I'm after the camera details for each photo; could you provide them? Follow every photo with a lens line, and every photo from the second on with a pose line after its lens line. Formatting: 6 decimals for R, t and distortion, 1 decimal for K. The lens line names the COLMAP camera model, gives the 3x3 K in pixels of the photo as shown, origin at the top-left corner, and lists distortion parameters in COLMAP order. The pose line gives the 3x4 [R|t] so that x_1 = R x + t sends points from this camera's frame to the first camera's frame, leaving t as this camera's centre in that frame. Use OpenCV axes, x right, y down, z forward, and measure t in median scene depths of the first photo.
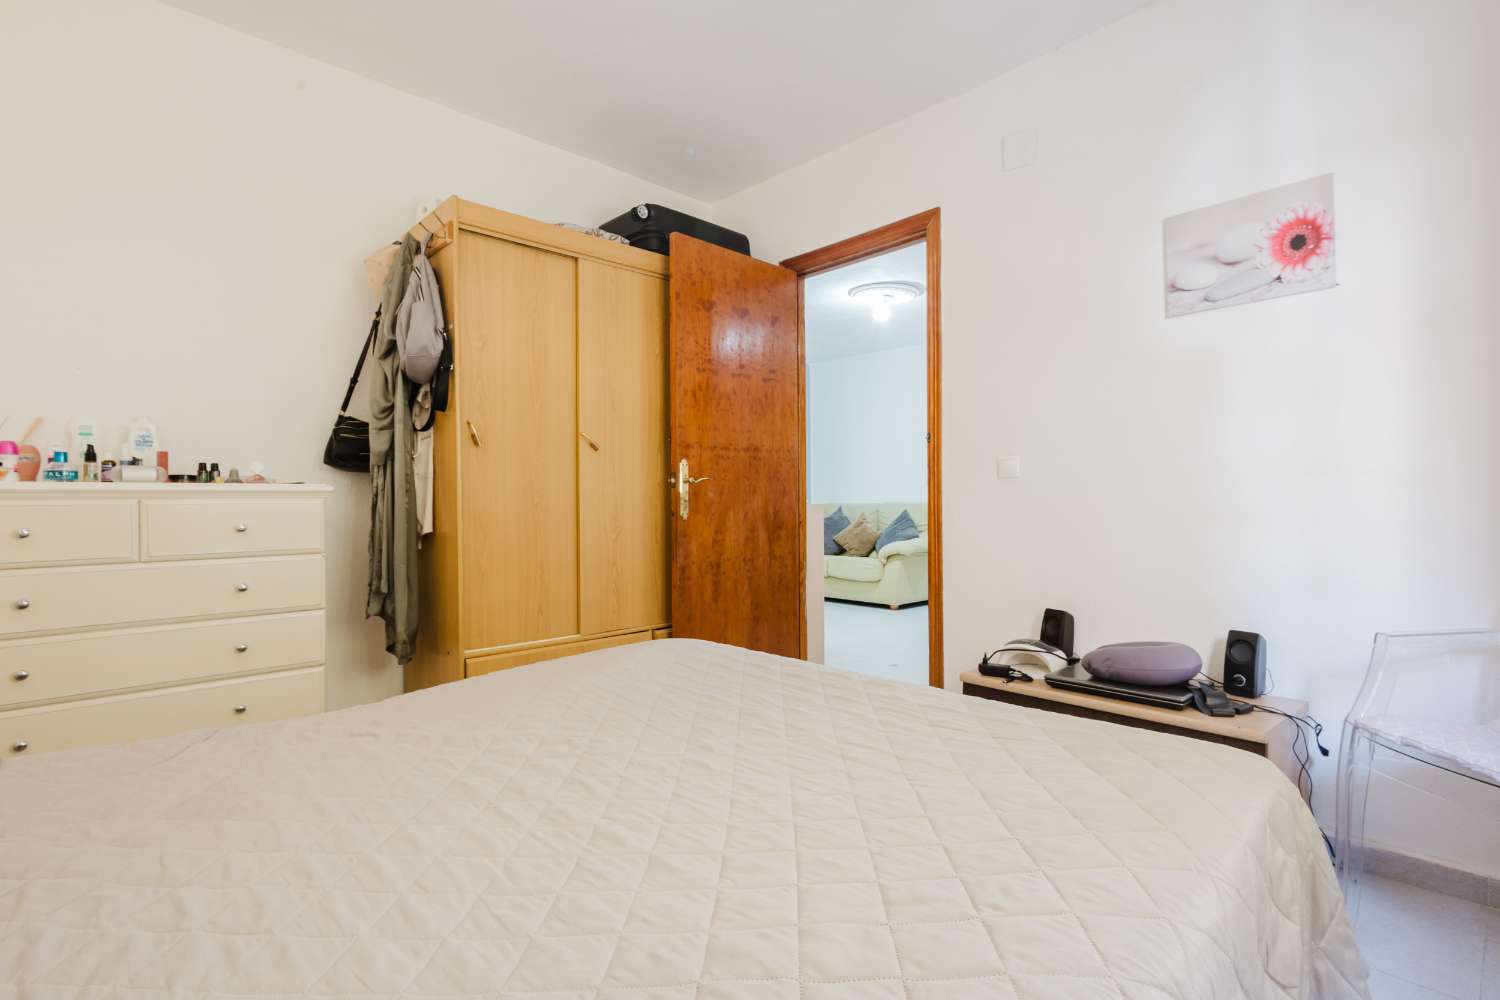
lens RADIAL K [[734.5, 0, 750.0], [0, 734.5, 500.0], [0, 0, 1]] dist [0.013575, -0.006805]
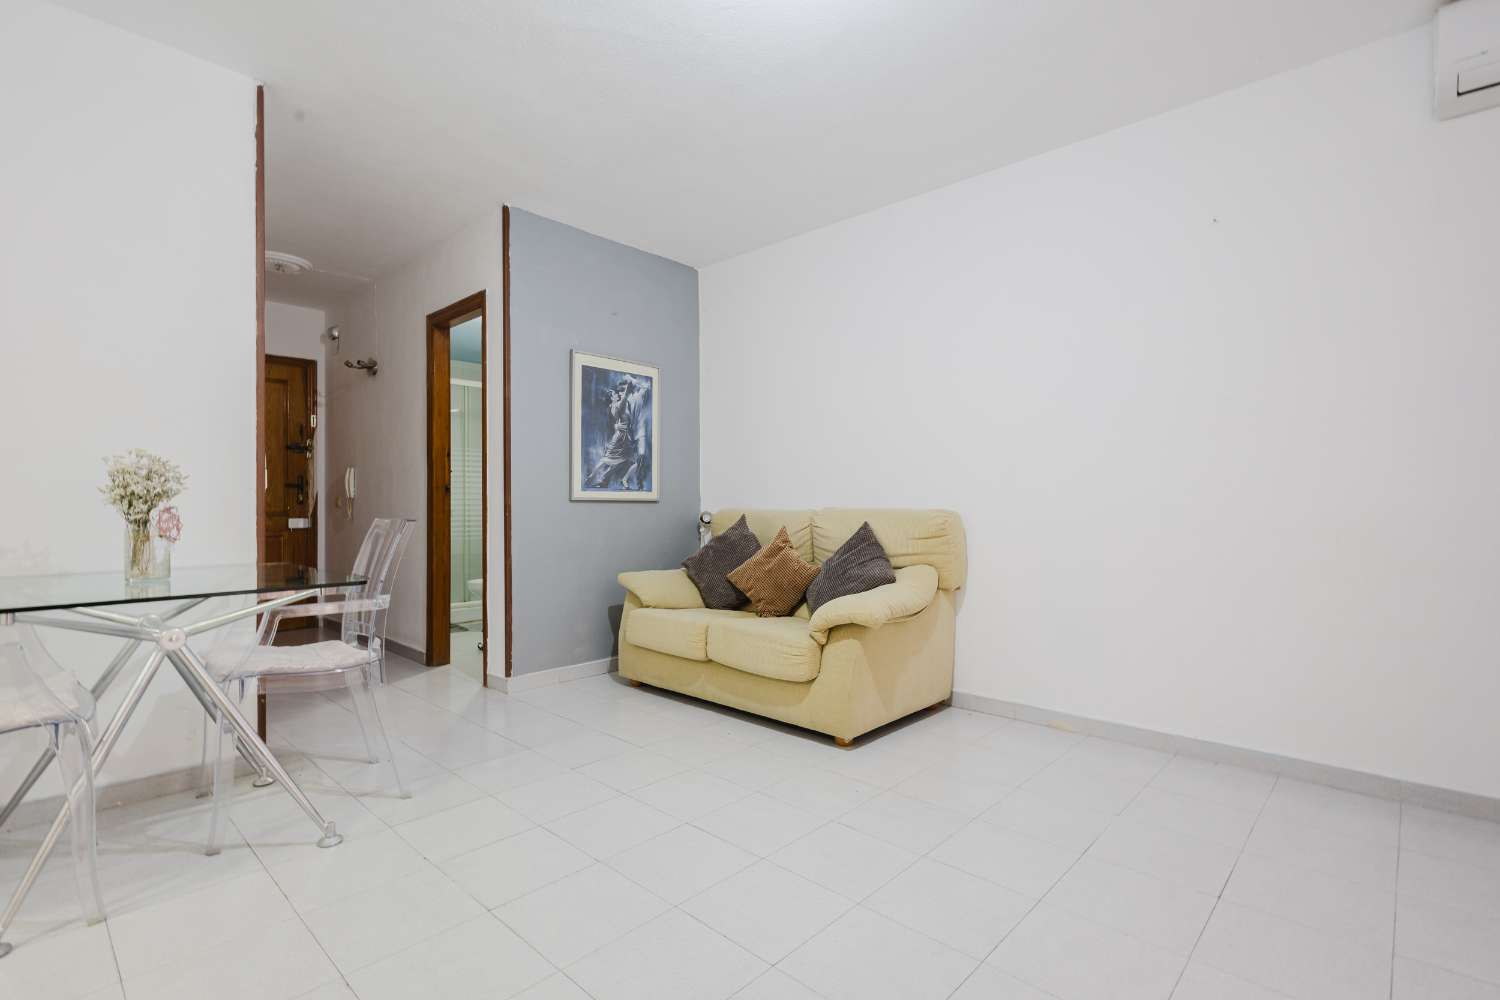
lens RADIAL K [[734.5, 0, 750.0], [0, 734.5, 500.0], [0, 0, 1]] dist [0.013575, -0.006805]
pose [[0.997336, 0.005800, 0.072713, 0.094542], [-0.004991, 0.999924, -0.011290, 0.003592], [-0.072773, 0.010897, 0.997289, 0.497500]]
